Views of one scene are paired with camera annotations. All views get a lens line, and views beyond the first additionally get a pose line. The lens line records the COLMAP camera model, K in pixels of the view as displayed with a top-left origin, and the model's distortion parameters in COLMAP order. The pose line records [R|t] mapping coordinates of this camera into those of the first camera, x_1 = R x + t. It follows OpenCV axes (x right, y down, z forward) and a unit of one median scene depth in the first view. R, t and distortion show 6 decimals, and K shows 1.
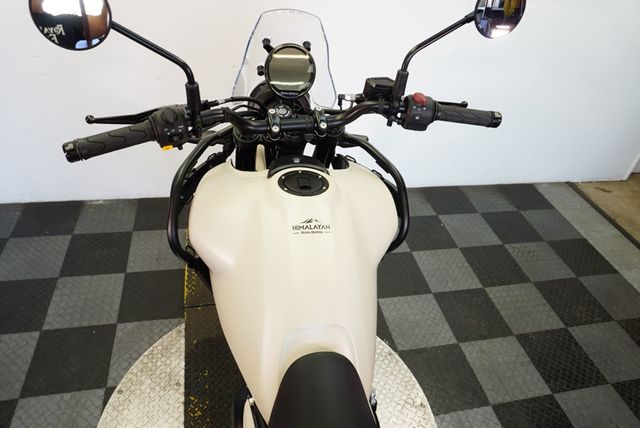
lens RADIAL K [[429.5, 0, 317.5], [0, 429.5, 214.3], [0, 0, 1]] dist [-0.023743, -0.007383]
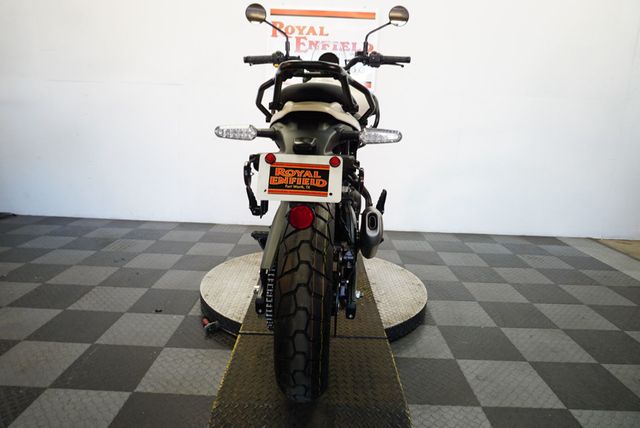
lens RADIAL K [[429.5, 0, 318.3], [0, 429.5, 208.7], [0, 0, 1]] dist [-0.023743, -0.007383]
pose [[0.974078, -0.022751, -0.225064, 0.159280], [-0.084953, 0.885313, -0.457169, 0.594136], [0.209653, 0.464438, 0.860432, -0.277683]]
